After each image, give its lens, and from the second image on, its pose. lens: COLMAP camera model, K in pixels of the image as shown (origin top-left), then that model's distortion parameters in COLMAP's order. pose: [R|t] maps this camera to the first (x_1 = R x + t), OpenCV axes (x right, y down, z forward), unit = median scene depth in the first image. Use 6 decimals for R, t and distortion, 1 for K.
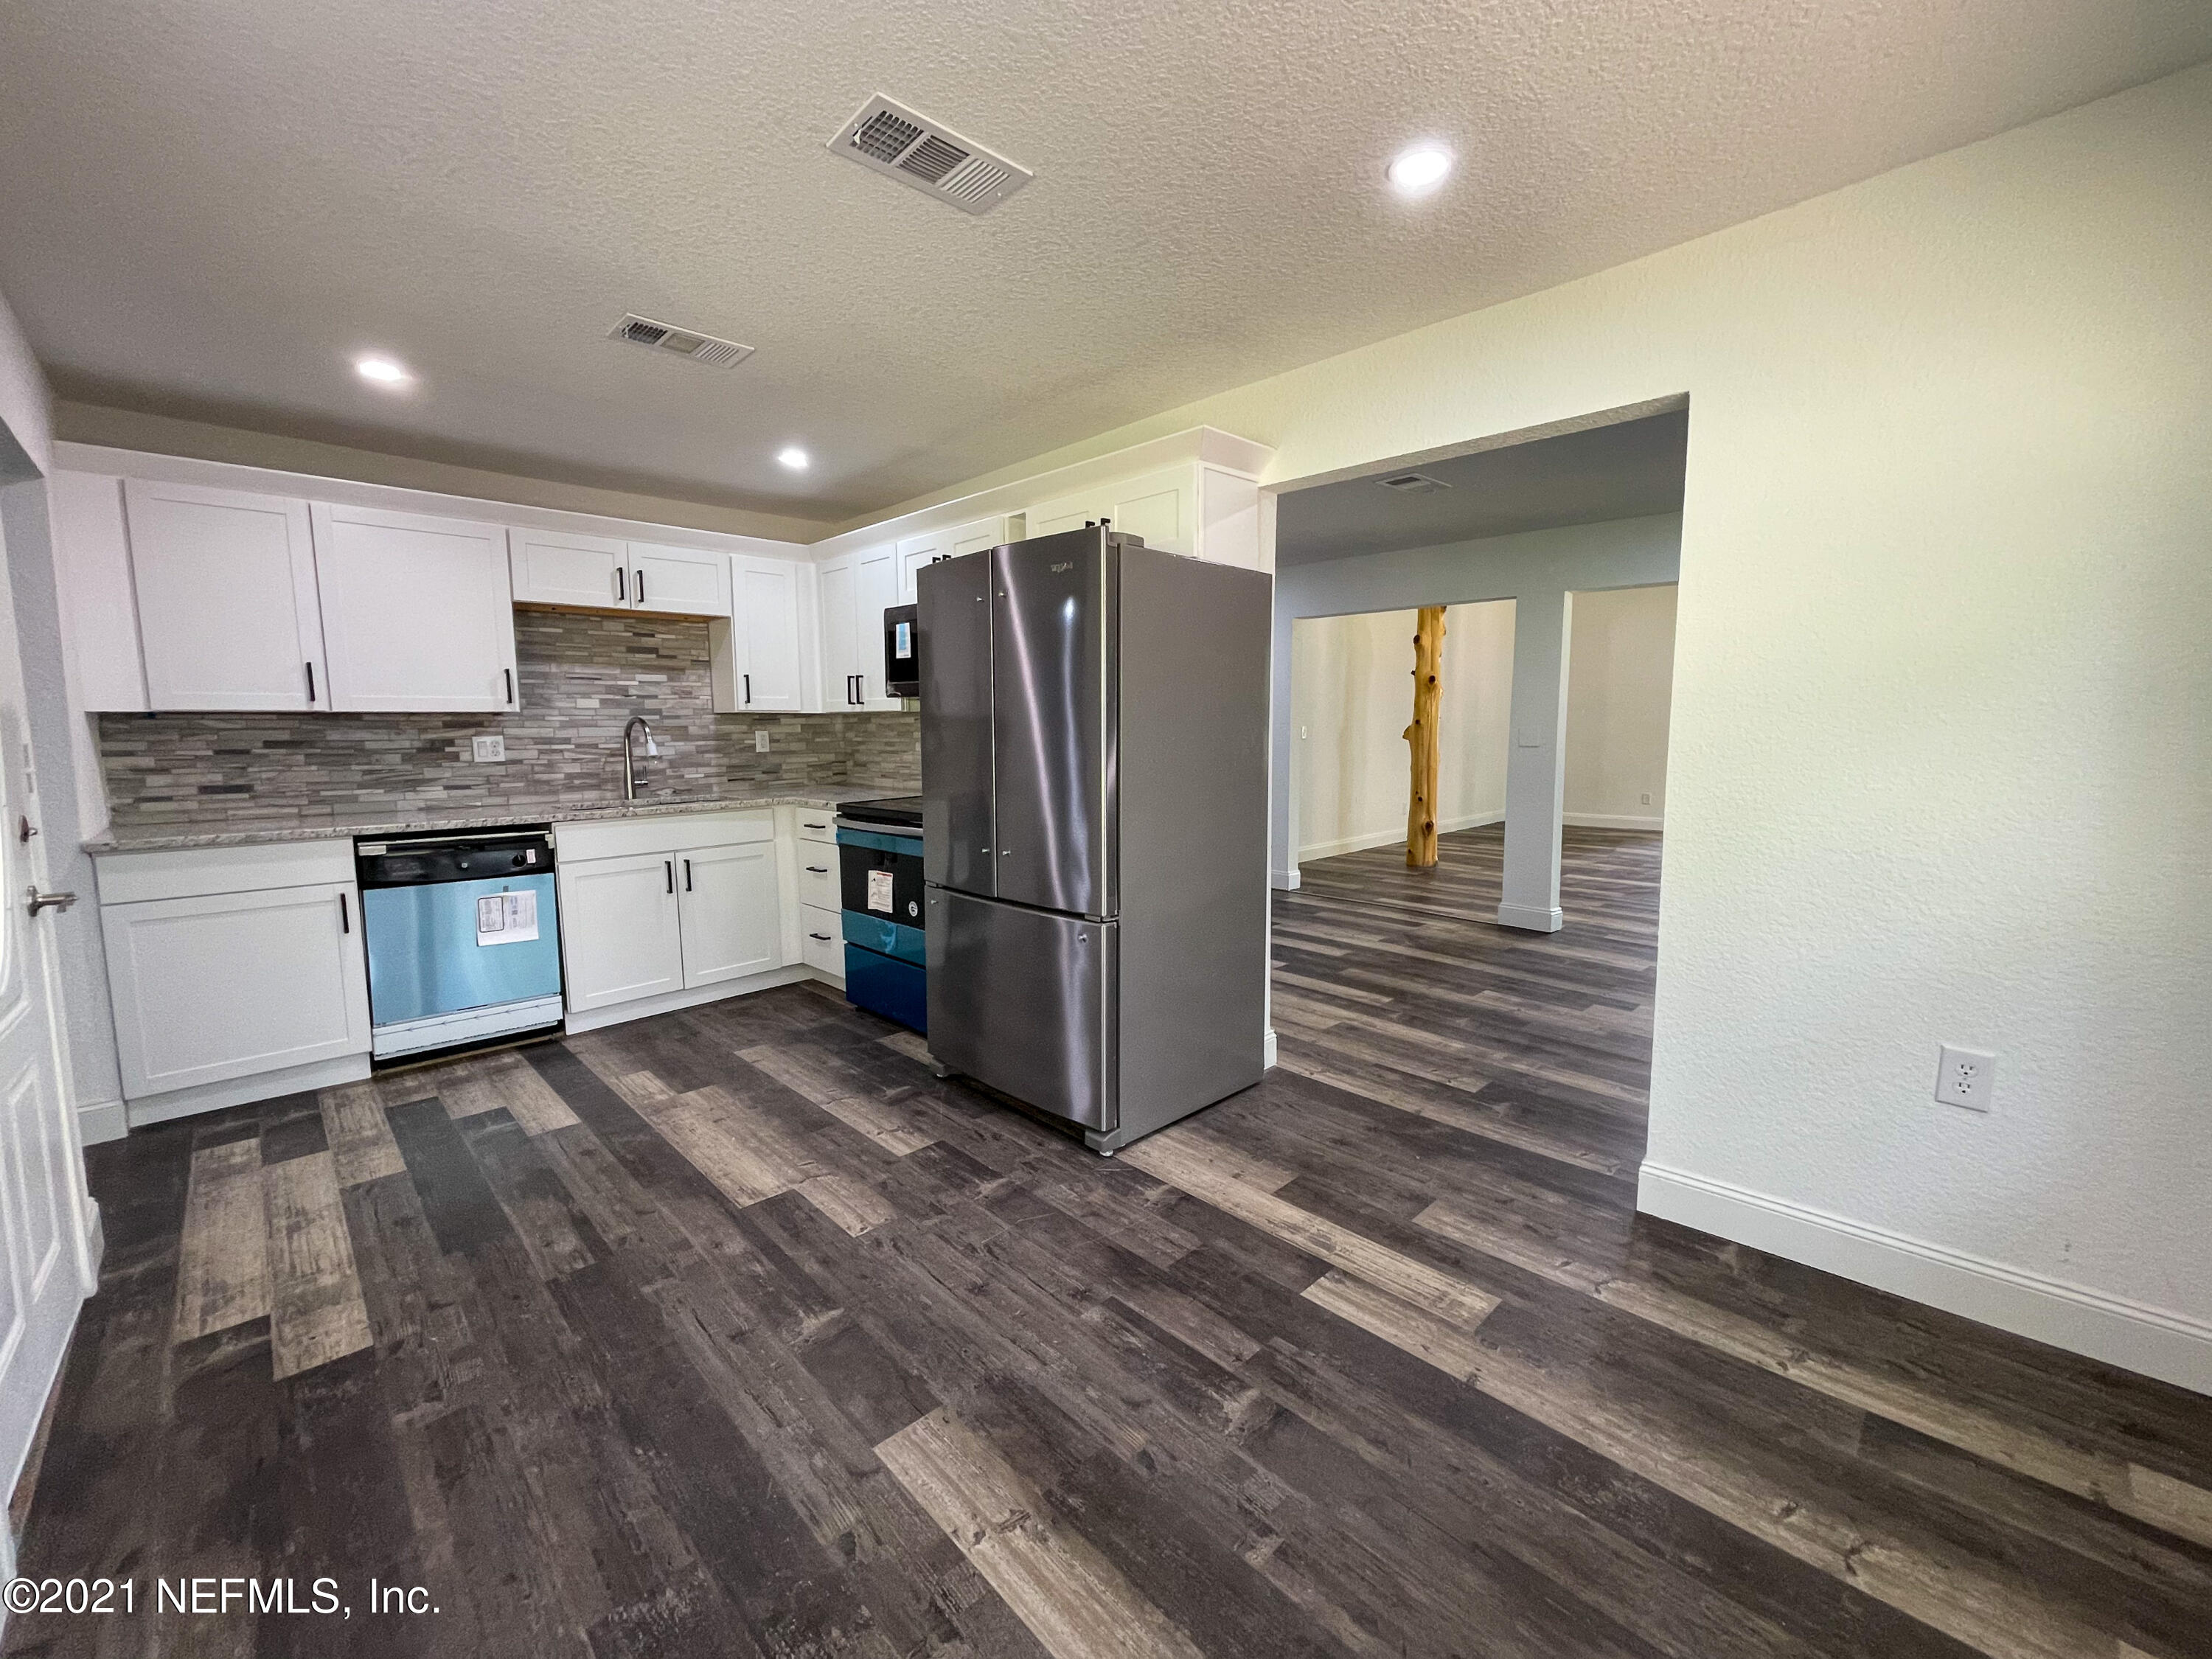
lens RADIAL K [[901.1, 0, 1106.2], [0, 901.1, 825.1], [0, 0, 1]] dist [0.001538, 0.000622]
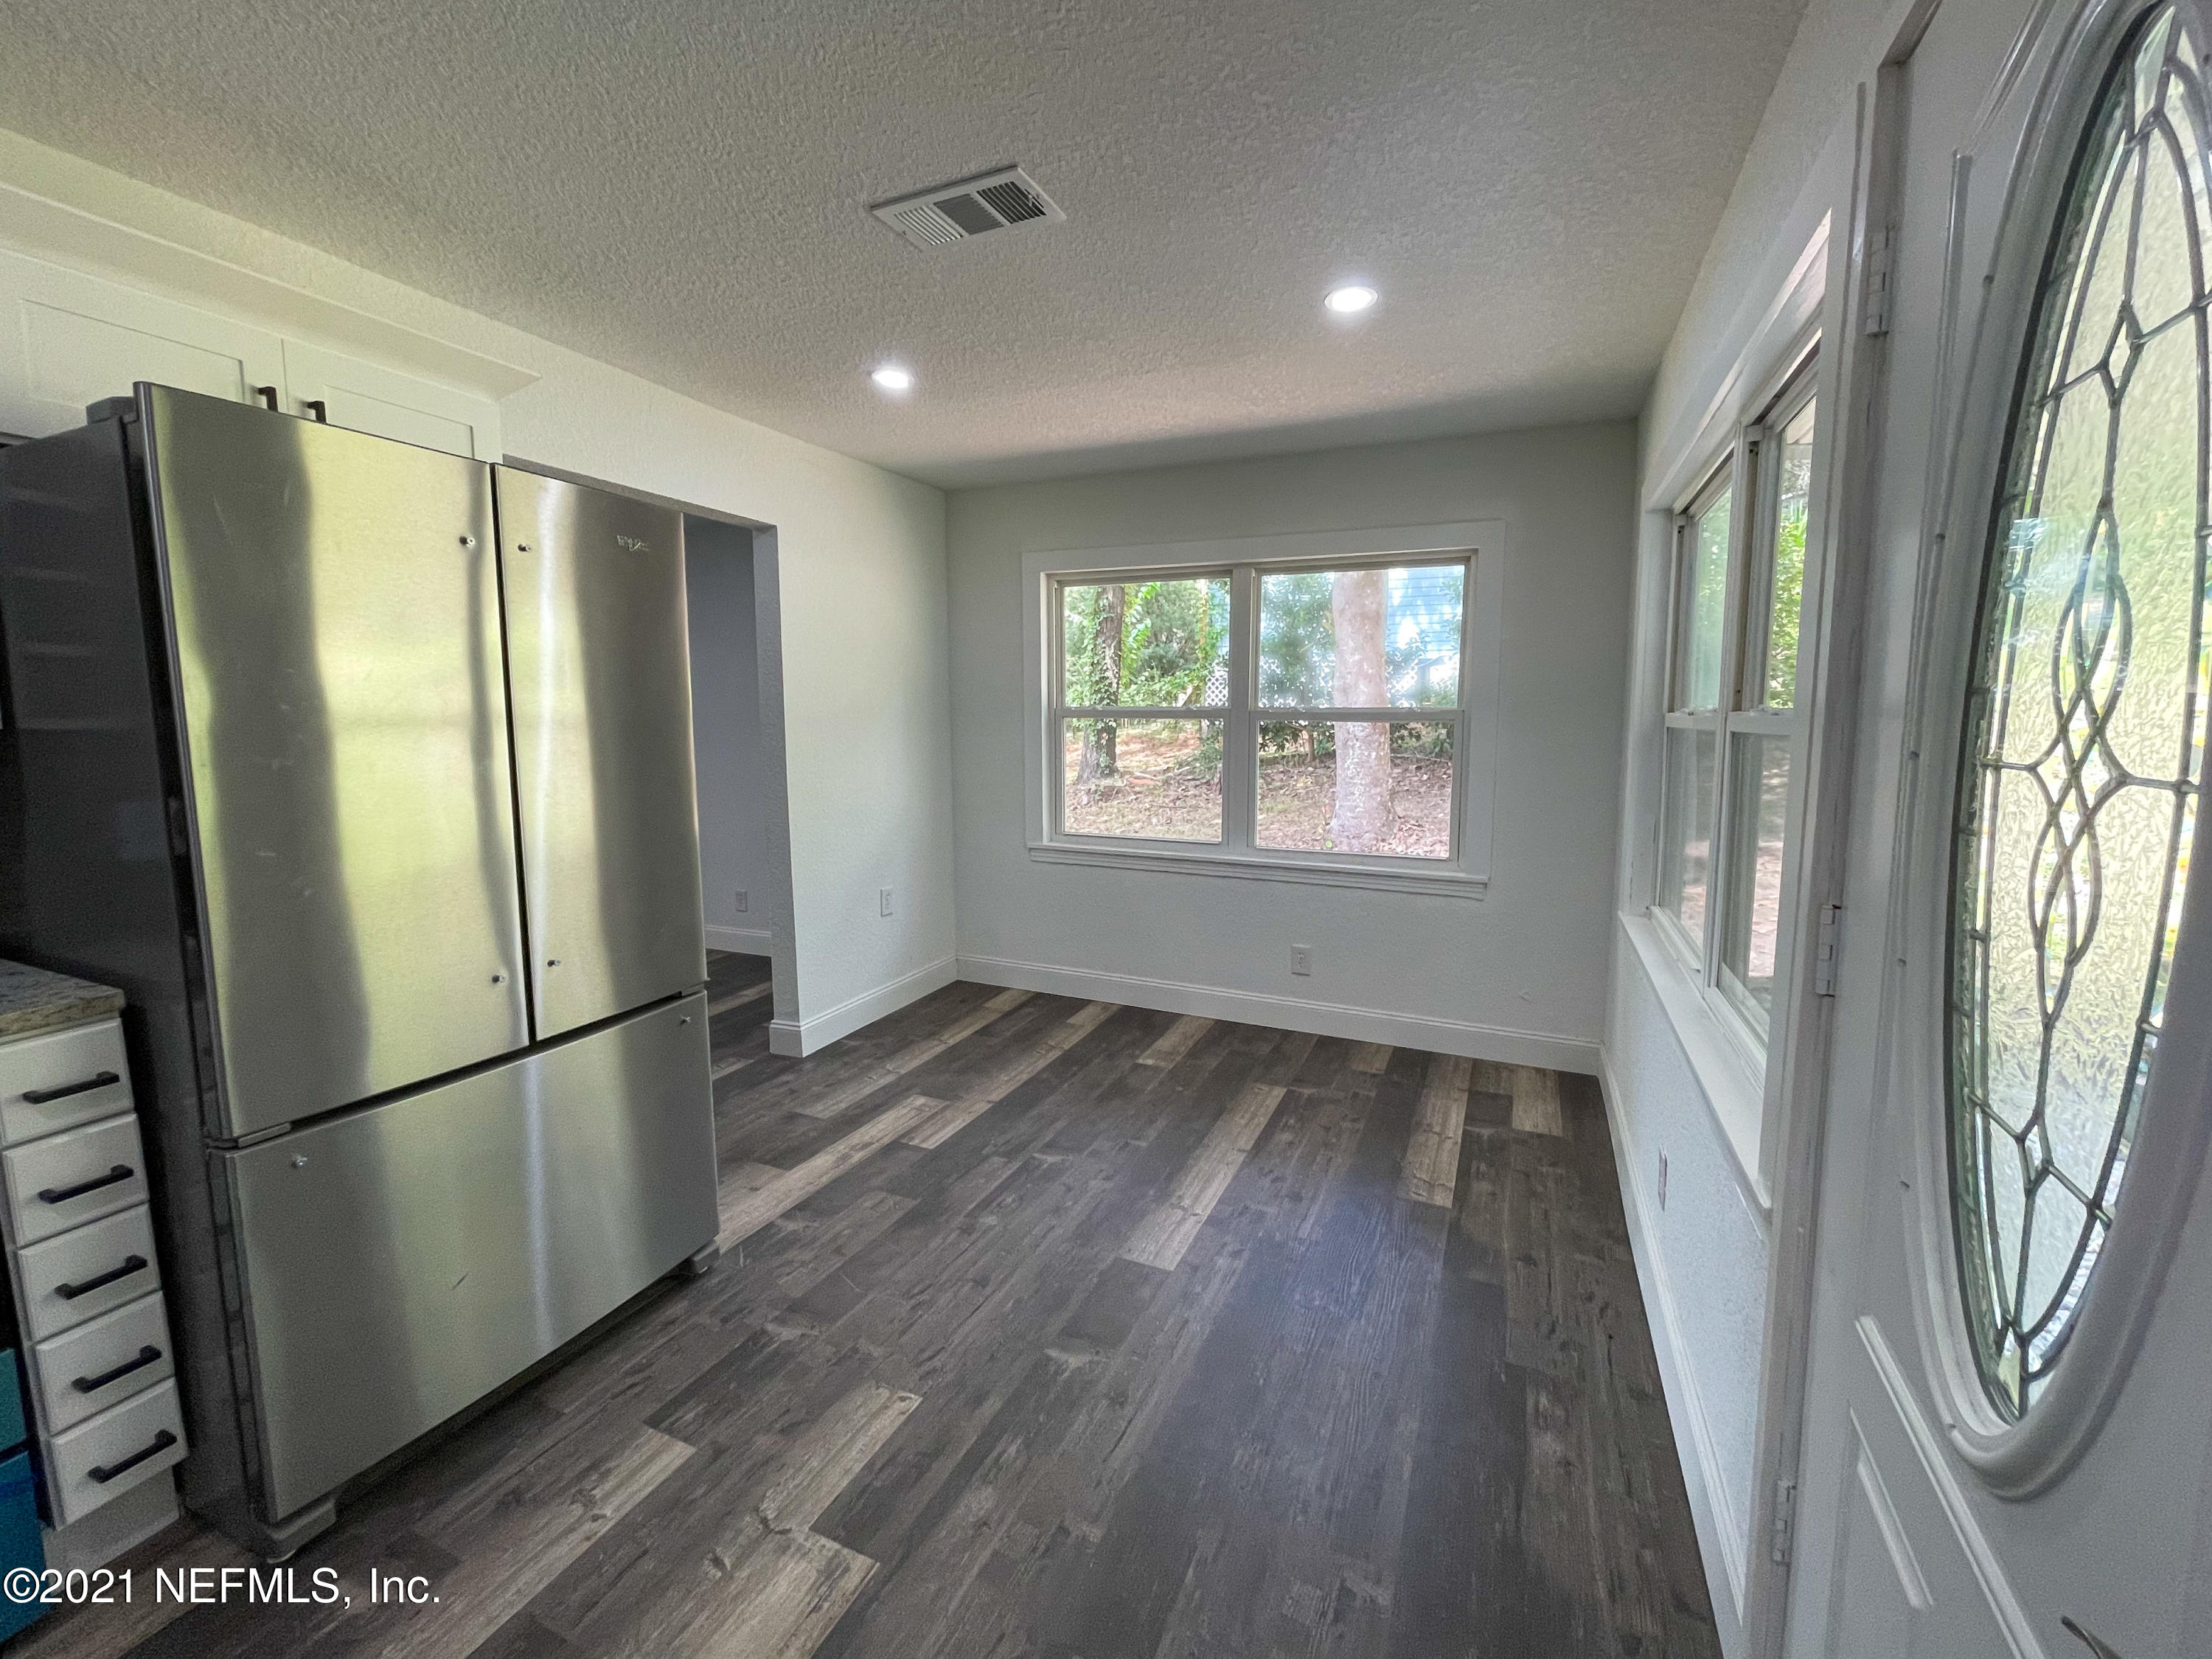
lens RADIAL K [[901.1, 0, 1108.3], [0, 901.1, 816.6], [0, 0, 1]] dist [0.001538, 0.000622]
pose [[-0.362216, -0.096706, 0.927064, -1.073130], [0.108624, 0.983447, 0.145029, -0.152665], [-0.925743, 0.153233, -0.345716, 1.091655]]
